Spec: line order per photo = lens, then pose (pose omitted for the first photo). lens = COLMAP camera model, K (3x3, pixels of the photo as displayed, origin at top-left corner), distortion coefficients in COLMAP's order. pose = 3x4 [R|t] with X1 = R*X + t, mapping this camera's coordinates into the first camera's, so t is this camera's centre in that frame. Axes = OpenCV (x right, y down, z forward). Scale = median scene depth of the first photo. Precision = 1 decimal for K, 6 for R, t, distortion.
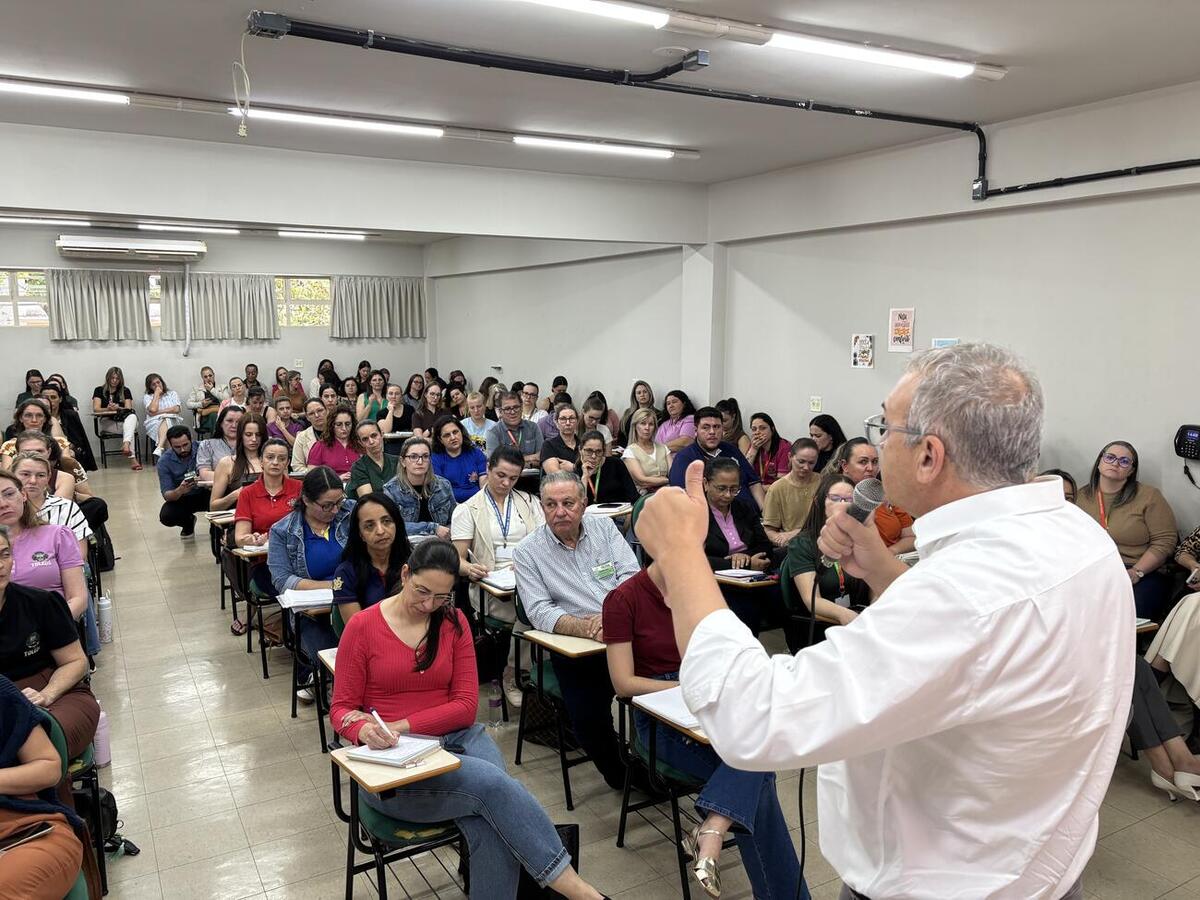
lens RADIAL K [[923.4, 0, 603.3], [0, 923.4, 471.2], [0, 0, 1]] dist [0.035690, -0.006083]
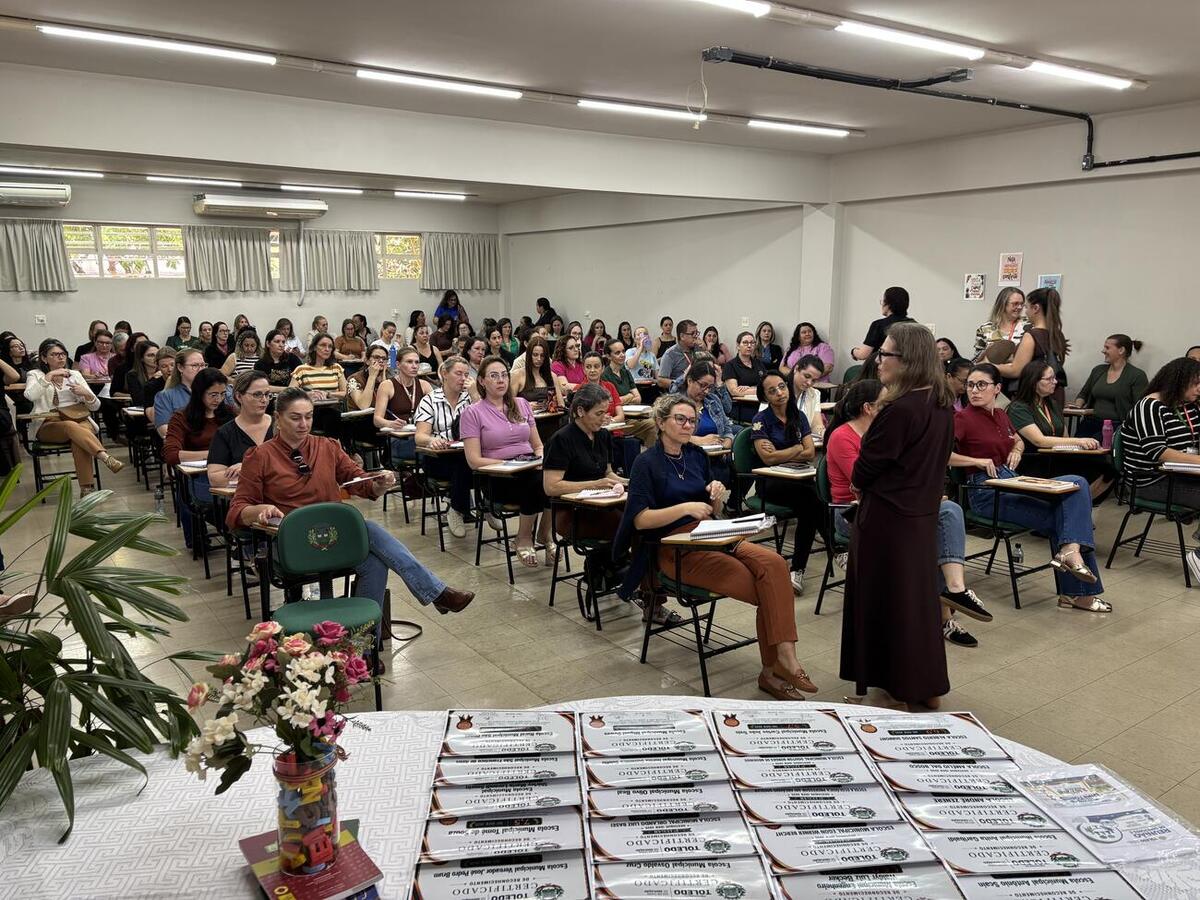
lens RADIAL K [[912.6, 0, 602.9], [0, 912.6, 495.8], [0, 0, 1]] dist [0.060445, -0.065888]
pose [[0.995849, -0.024529, 0.087653, -0.218241], [0.018583, 0.997510, 0.068027, 0.039961], [-0.089104, -0.066116, 0.993826, -0.159937]]
